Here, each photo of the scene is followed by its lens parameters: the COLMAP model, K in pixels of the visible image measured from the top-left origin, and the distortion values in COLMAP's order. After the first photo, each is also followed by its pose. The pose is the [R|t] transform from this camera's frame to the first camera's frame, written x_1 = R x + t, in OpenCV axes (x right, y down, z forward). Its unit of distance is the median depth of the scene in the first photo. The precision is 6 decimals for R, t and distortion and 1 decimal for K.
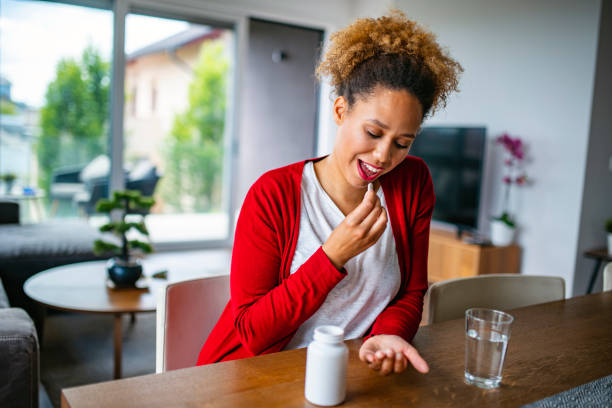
lens RADIAL K [[592.5, 0, 308.6], [0, 592.5, 206.1], [0, 0, 1]] dist [-0.018574, 0.000000]
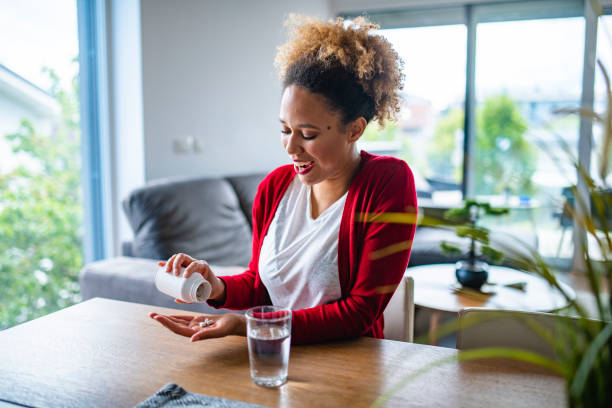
lens RADIAL K [[592.5, 0, 308.3], [0, 592.5, 209.3], [0, 0, 1]] dist [-0.018574, 0.000000]
pose [[0.563146, 0.037530, -0.825504, 0.690286], [-0.054817, 0.998464, 0.007998, 0.002918], [0.824537, 0.040747, 0.564339, 0.315598]]
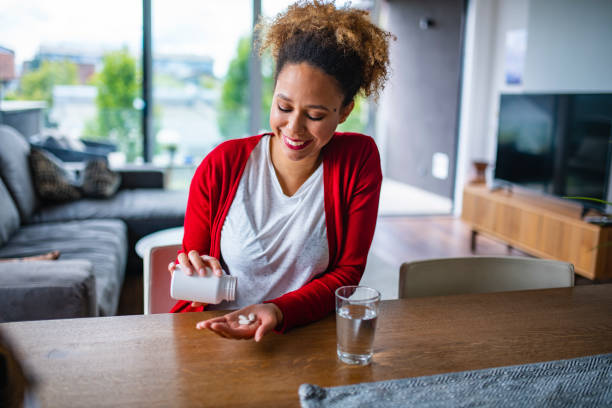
lens RADIAL K [[592.5, 0, 309.4], [0, 592.5, 203.7], [0, 0, 1]] dist [-0.018574, 0.000000]
pose [[0.950202, 0.033314, -0.309848, 0.327726], [-0.018884, 0.998598, 0.049455, -0.008111], [0.311061, -0.041141, 0.949499, 0.024329]]
